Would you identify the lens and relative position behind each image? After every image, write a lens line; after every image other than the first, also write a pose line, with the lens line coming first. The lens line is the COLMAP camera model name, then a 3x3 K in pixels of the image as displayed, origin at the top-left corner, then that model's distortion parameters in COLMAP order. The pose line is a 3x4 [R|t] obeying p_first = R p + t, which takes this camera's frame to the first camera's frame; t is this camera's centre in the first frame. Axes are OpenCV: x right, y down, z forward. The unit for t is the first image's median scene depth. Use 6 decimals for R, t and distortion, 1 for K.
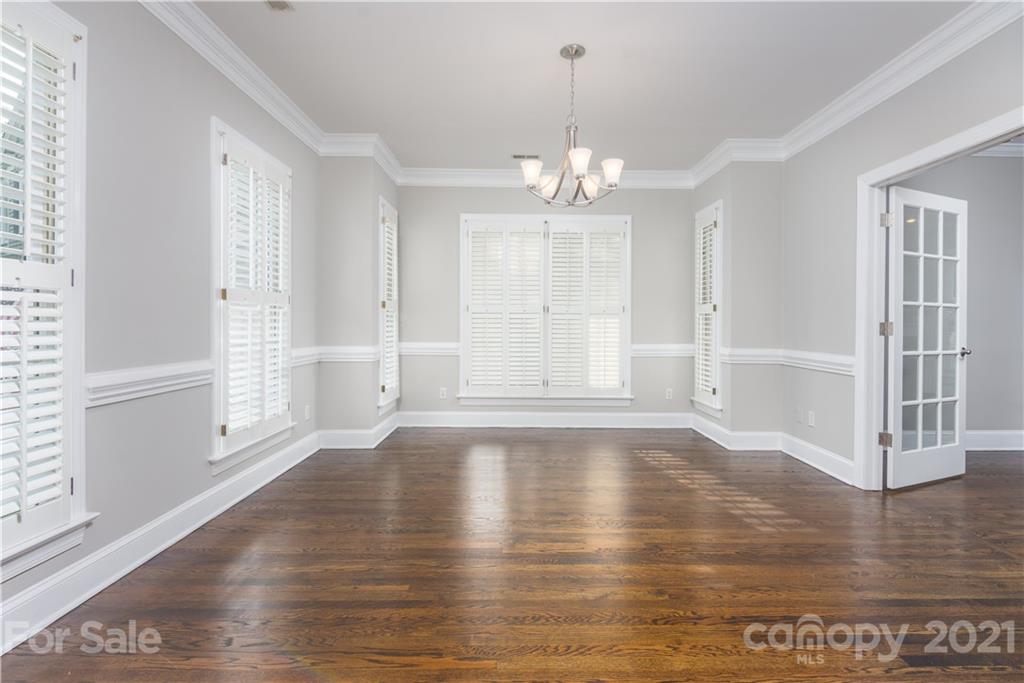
lens RADIAL K [[505.0, 0, 516.4], [0, 505.0, 324.0], [0, 0, 1]] dist [-0.017943, -0.000007]
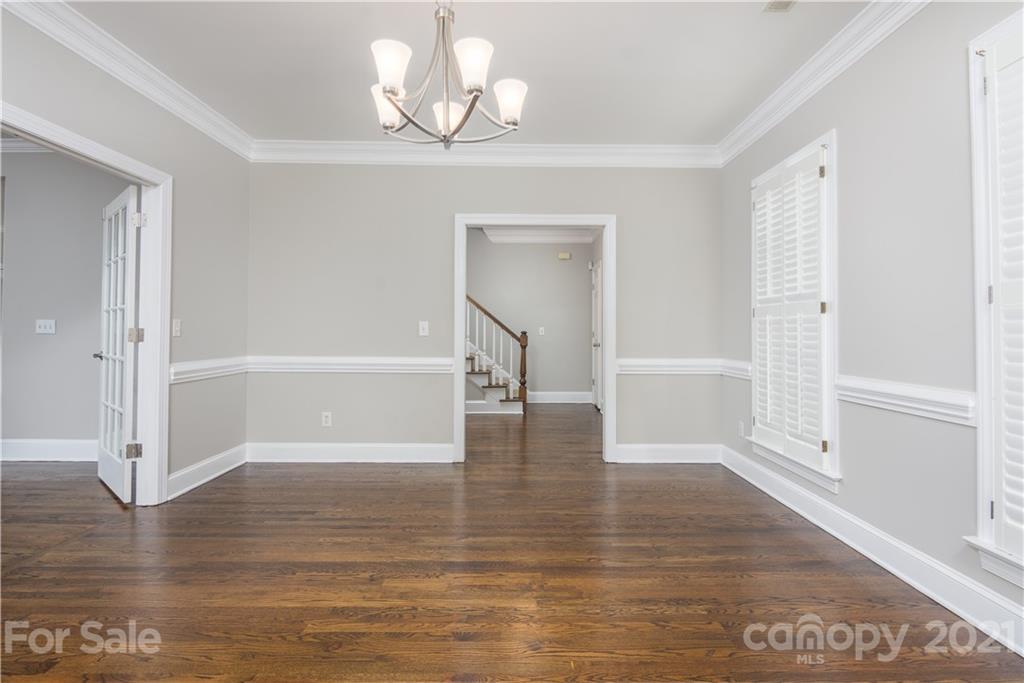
lens RADIAL K [[505.0, 0, 516.4], [0, 505.0, 324.0], [0, 0, 1]] dist [-0.017943, -0.000007]
pose [[-0.999915, -0.012936, -0.001778, 0.028786], [-0.012908, 0.999806, -0.014886, -0.006001], [0.001970, -0.014862, -0.999888, 1.957800]]
